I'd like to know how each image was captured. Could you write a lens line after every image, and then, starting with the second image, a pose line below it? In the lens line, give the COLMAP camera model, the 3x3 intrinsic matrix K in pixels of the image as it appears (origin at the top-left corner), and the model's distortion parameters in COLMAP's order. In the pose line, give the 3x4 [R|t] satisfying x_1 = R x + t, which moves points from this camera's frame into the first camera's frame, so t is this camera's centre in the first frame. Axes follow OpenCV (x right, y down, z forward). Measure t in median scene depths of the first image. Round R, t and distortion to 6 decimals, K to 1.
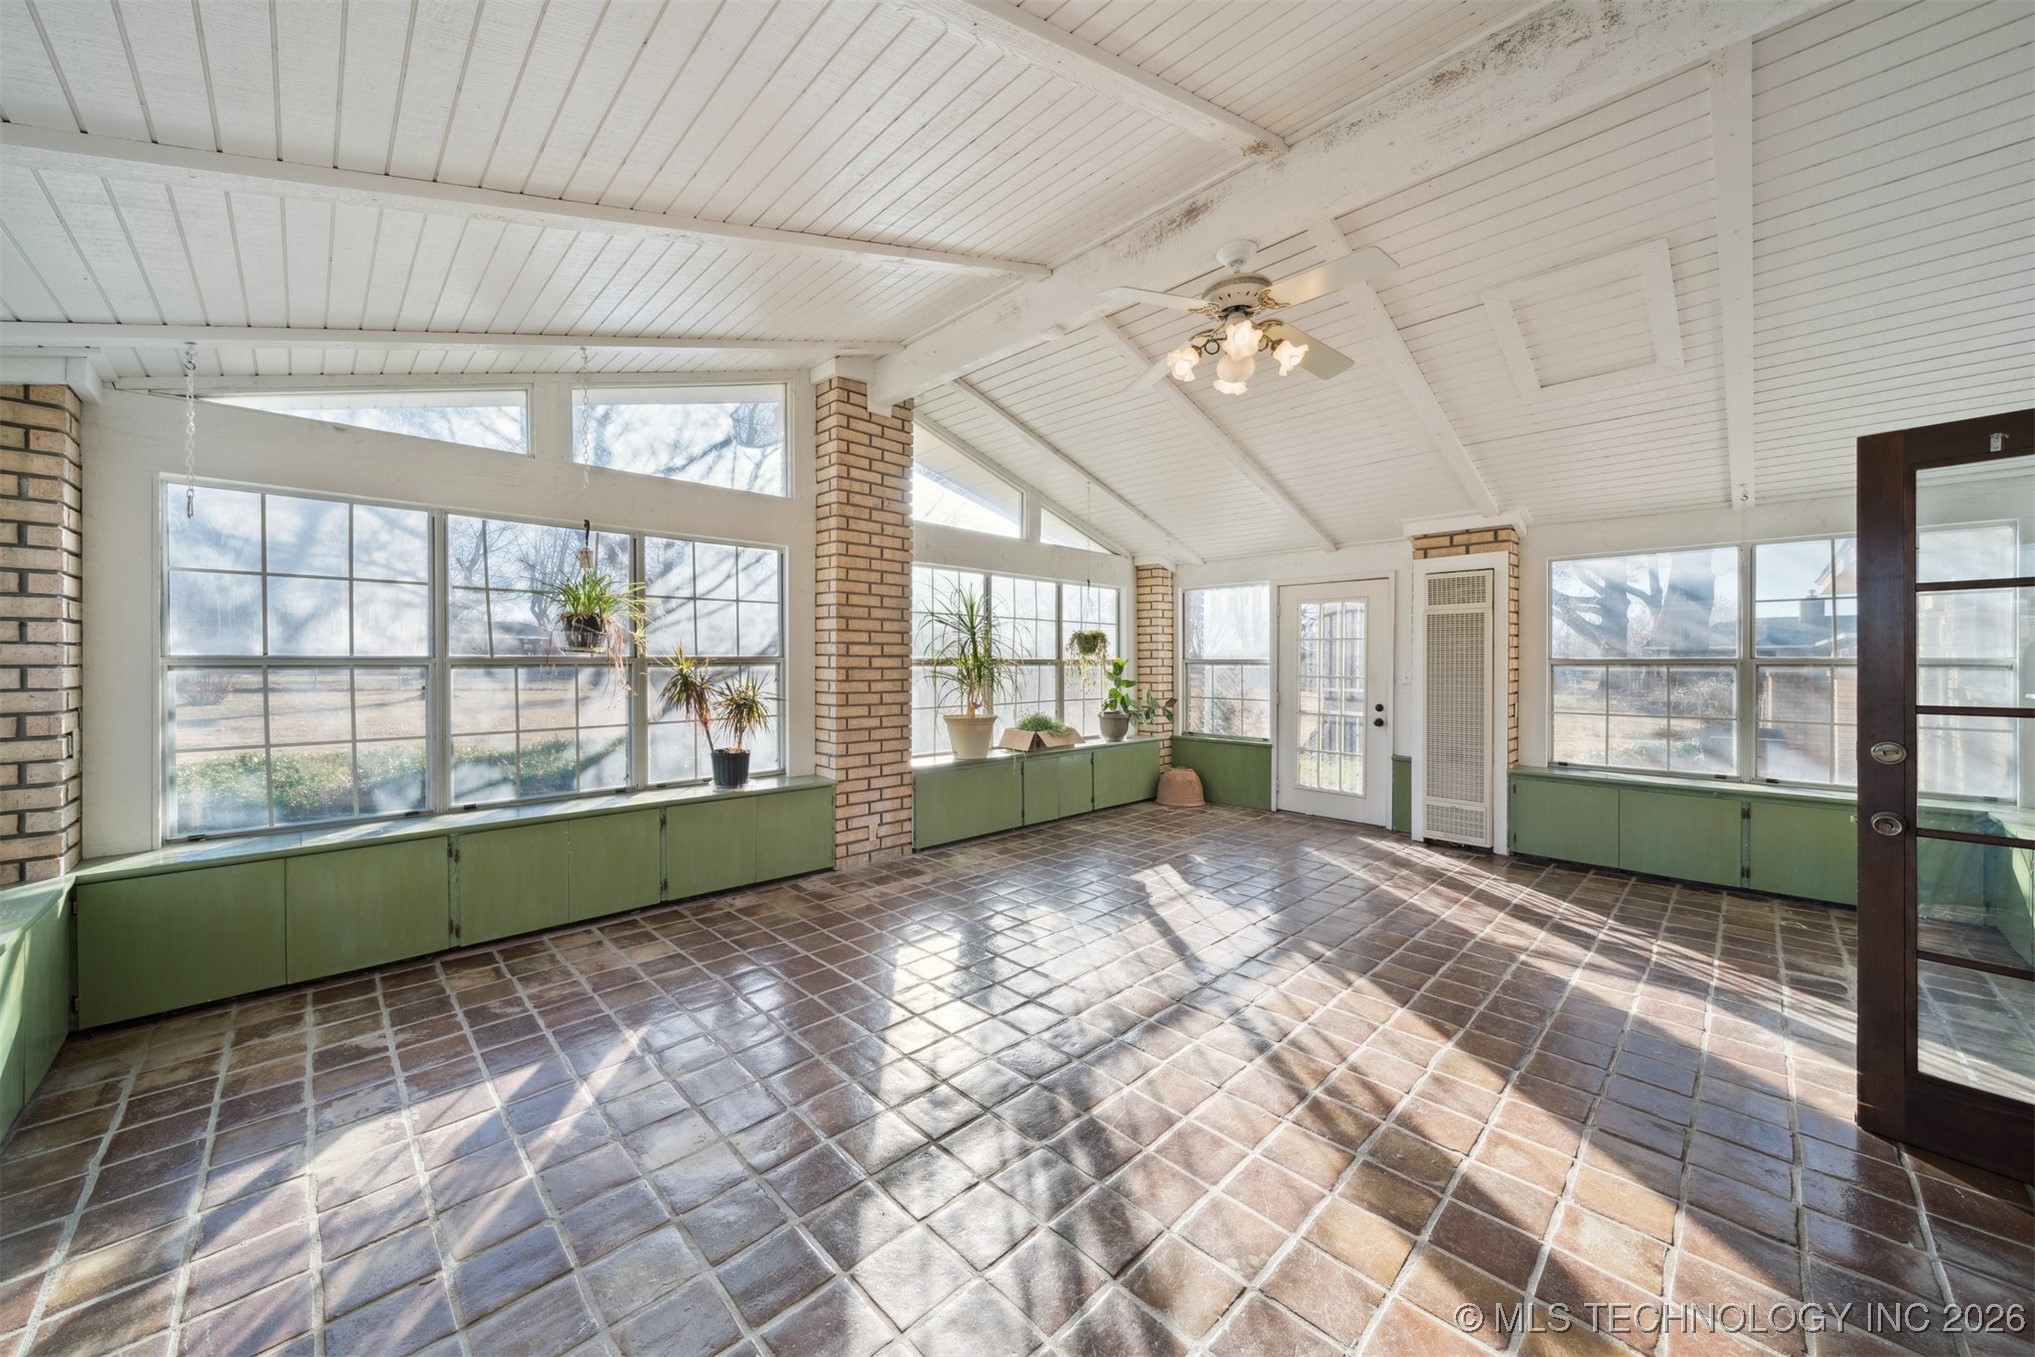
lens RADIAL K [[722.4, 0, 1001.6], [0, 722.4, 663.9], [0, 0, 1]] dist [-0.001059, -0.000200]
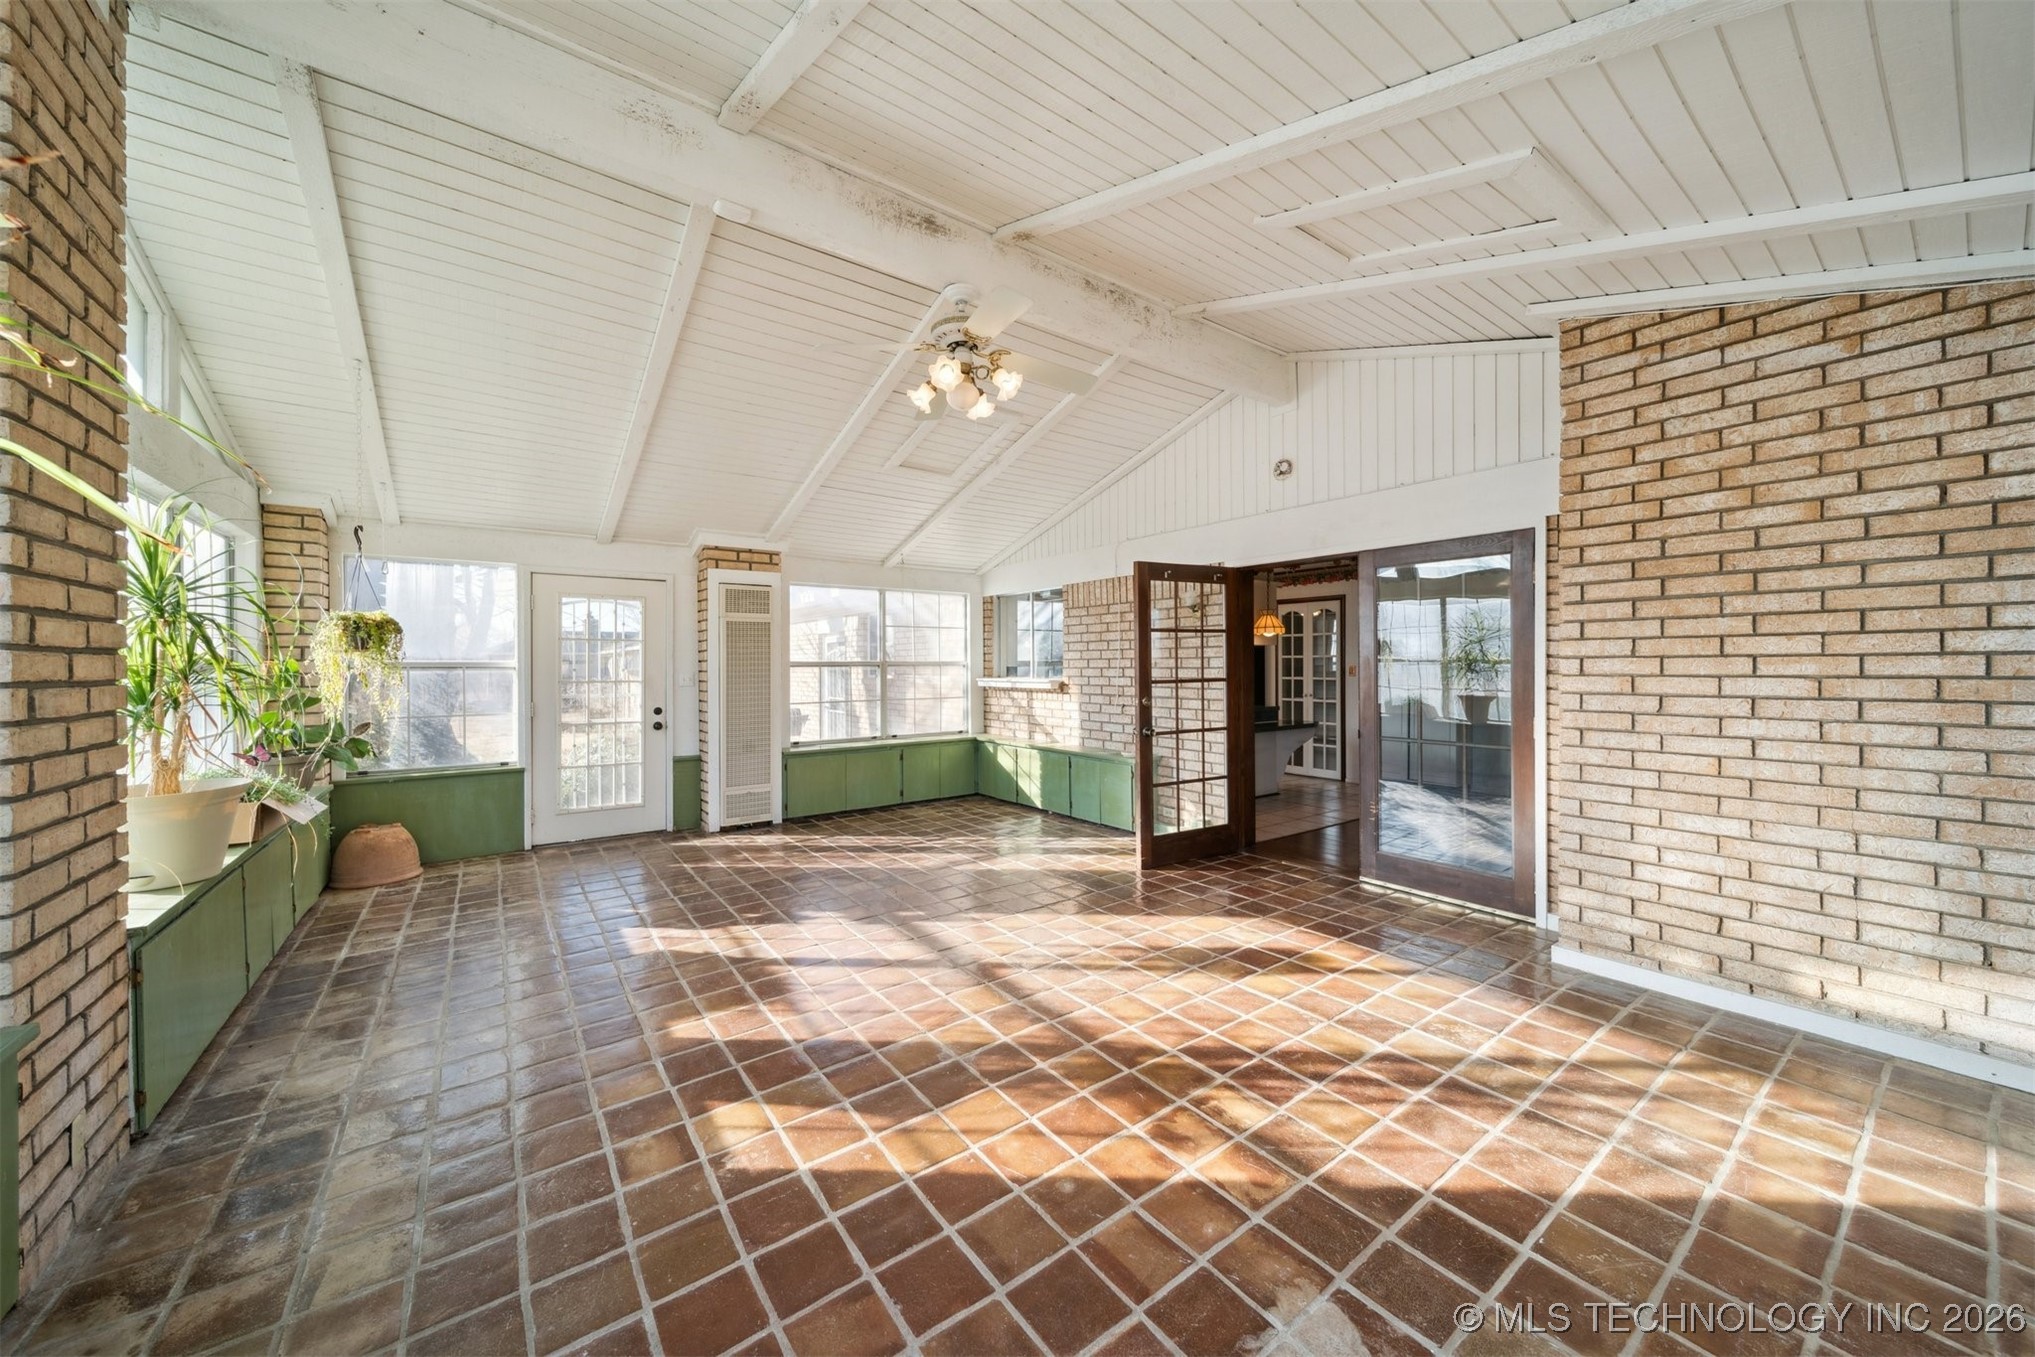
lens RADIAL K [[708.8, 0, 1010.7], [0, 708.8, 665.4], [0, 0, 1]] dist [0.000132, 0.000011]
pose [[0.135639, -0.003517, 0.990752, -0.598904], [0.007779, 0.999967, 0.002485, -0.000825], [-0.990728, 0.007370, 0.135662, 0.630702]]
